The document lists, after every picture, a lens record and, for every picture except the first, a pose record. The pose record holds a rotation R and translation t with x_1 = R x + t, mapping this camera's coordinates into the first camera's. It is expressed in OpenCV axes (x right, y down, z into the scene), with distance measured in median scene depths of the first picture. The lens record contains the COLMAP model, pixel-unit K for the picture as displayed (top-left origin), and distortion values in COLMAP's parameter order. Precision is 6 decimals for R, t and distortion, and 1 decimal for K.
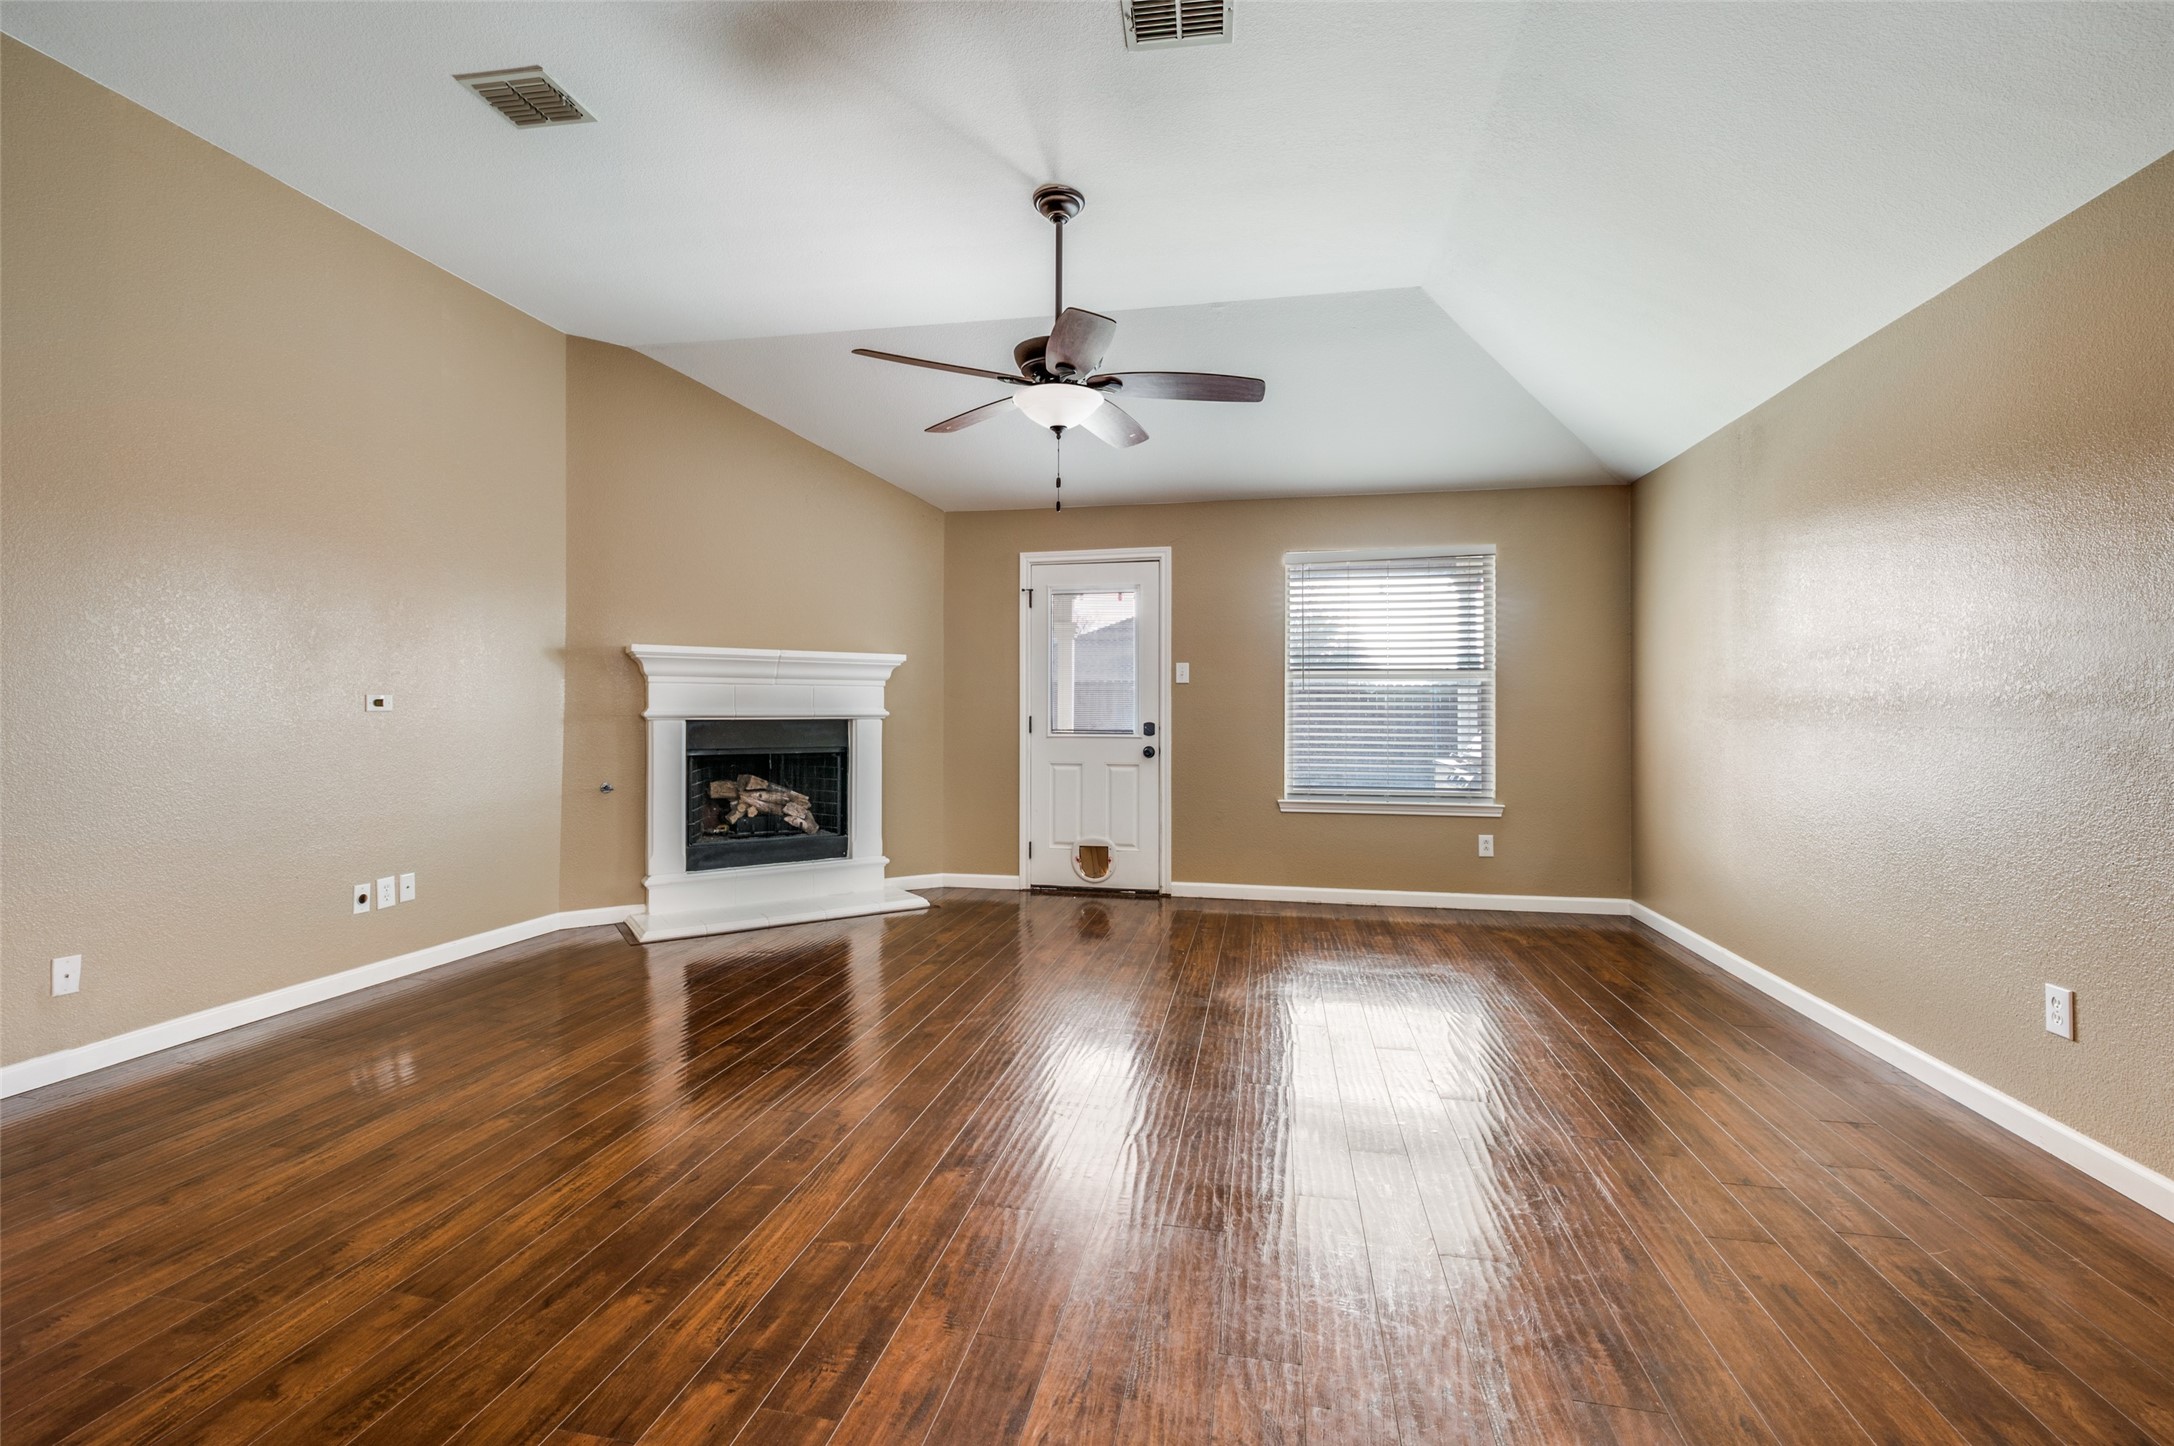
lens RADIAL K [[903.2, 0, 1119.6], [0, 903.2, 706.5], [0, 0, 1]] dist [-0.001931, 0.000310]
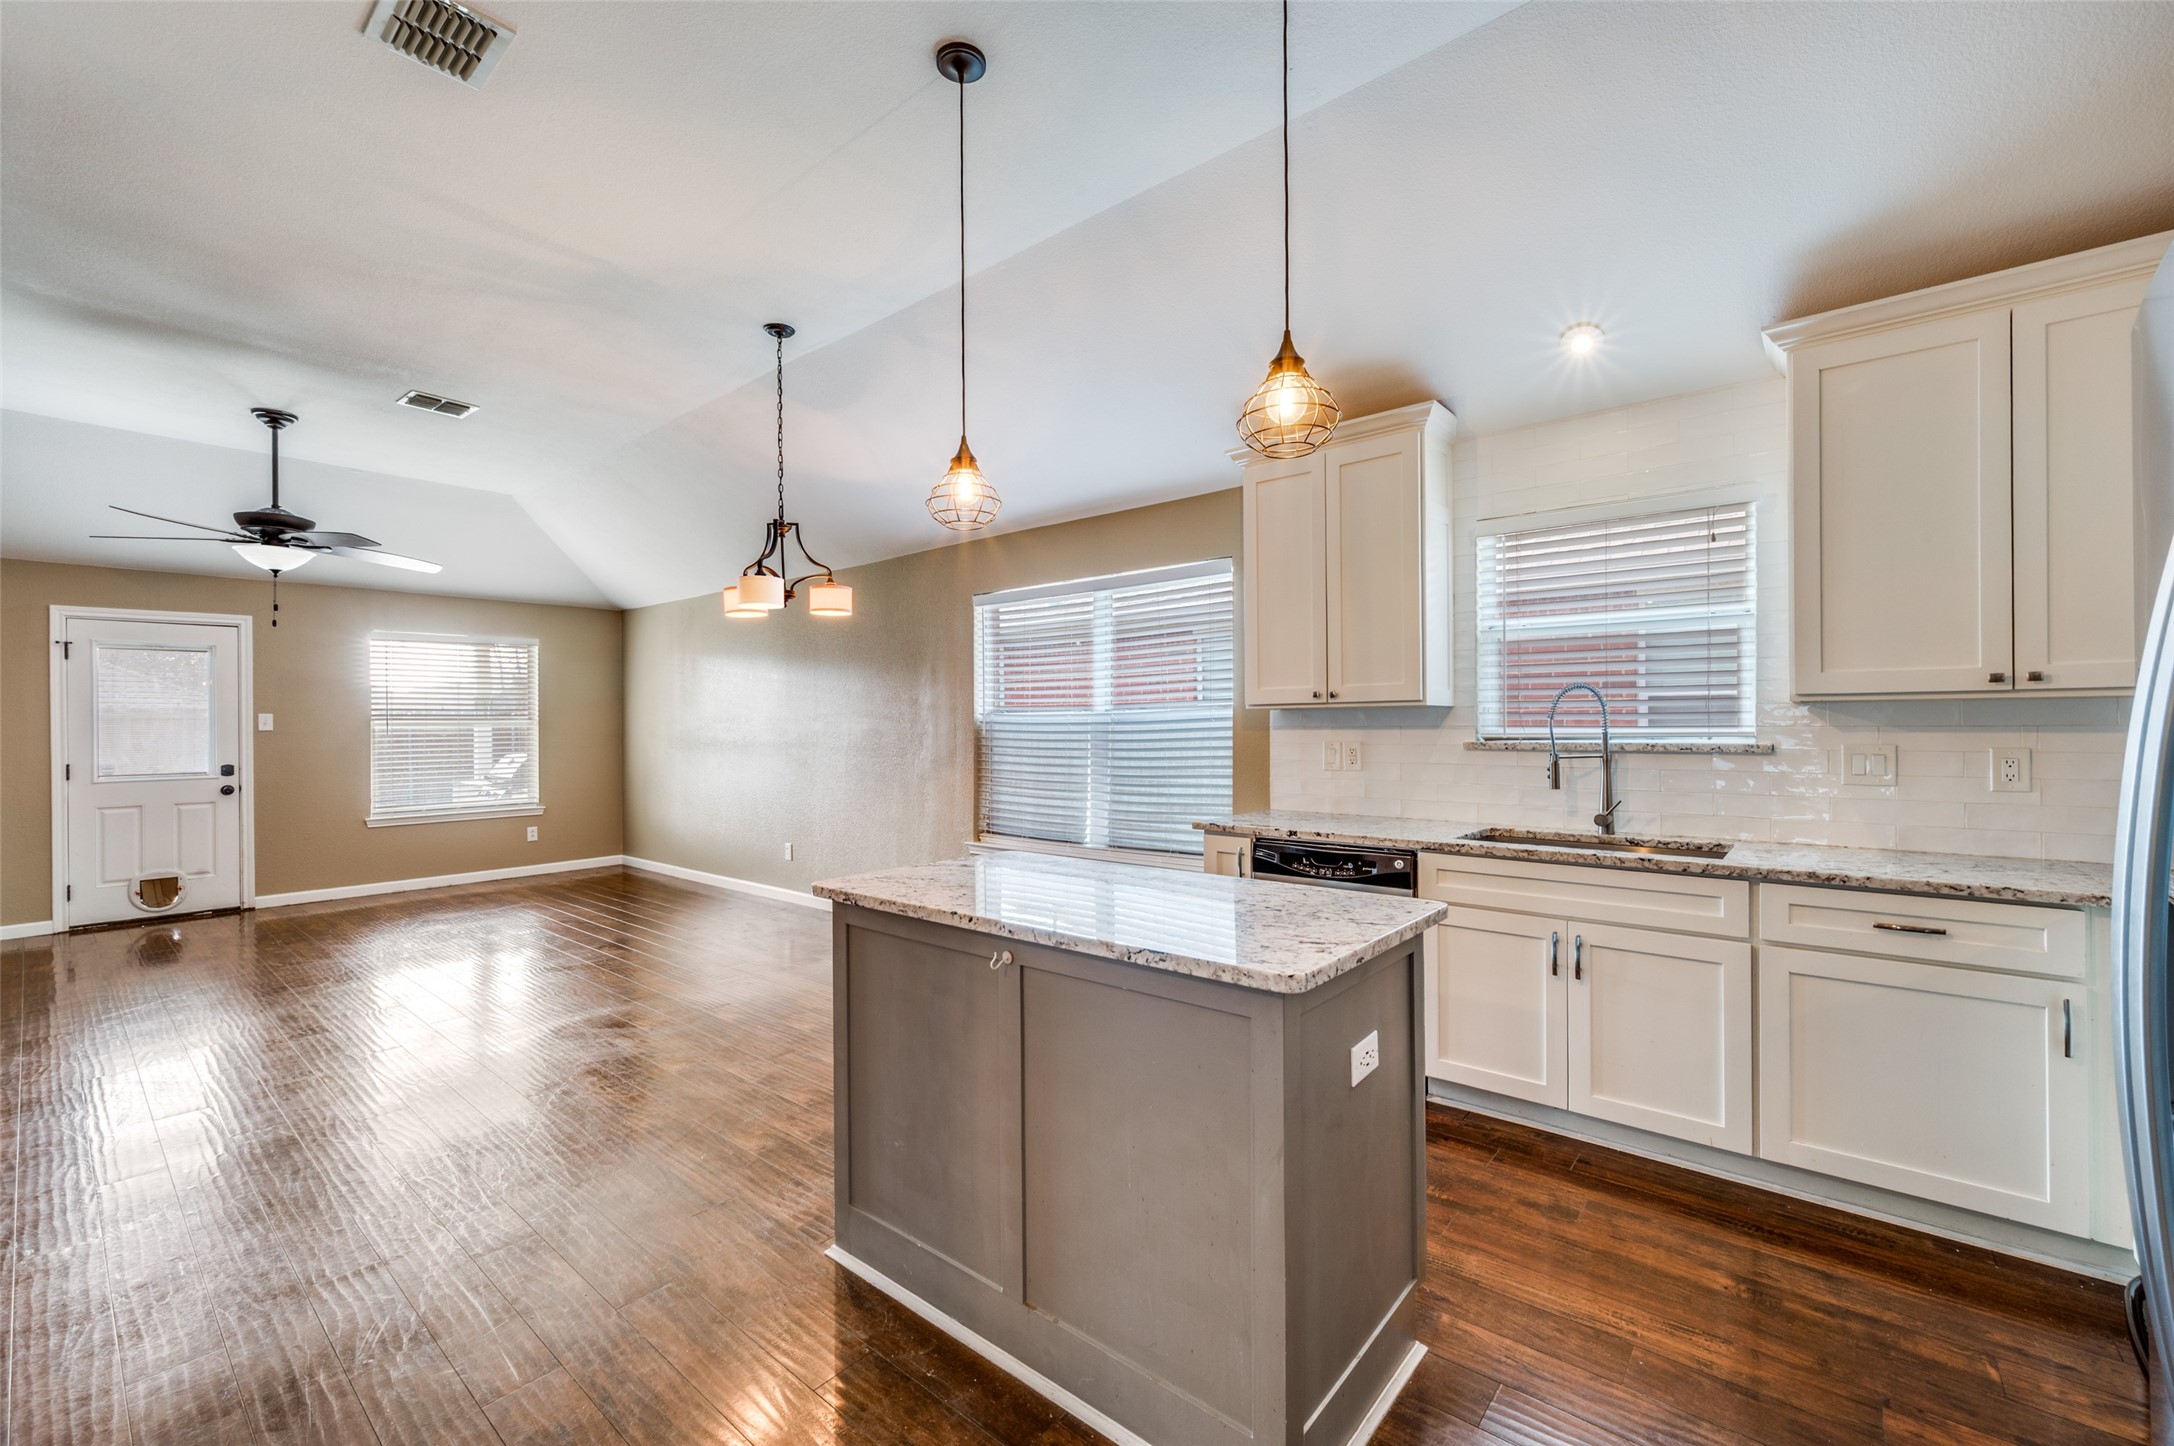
lens RADIAL K [[903.2, 0, 1084.9], [0, 903.2, 719.0], [0, 0, 1]] dist [-0.001931, 0.000310]
pose [[0.494022, -0.006932, 0.869422, -0.433456], [0.002165, 0.999975, 0.006743, -0.046775], [-0.869447, -0.001449, 0.494025, -0.541064]]
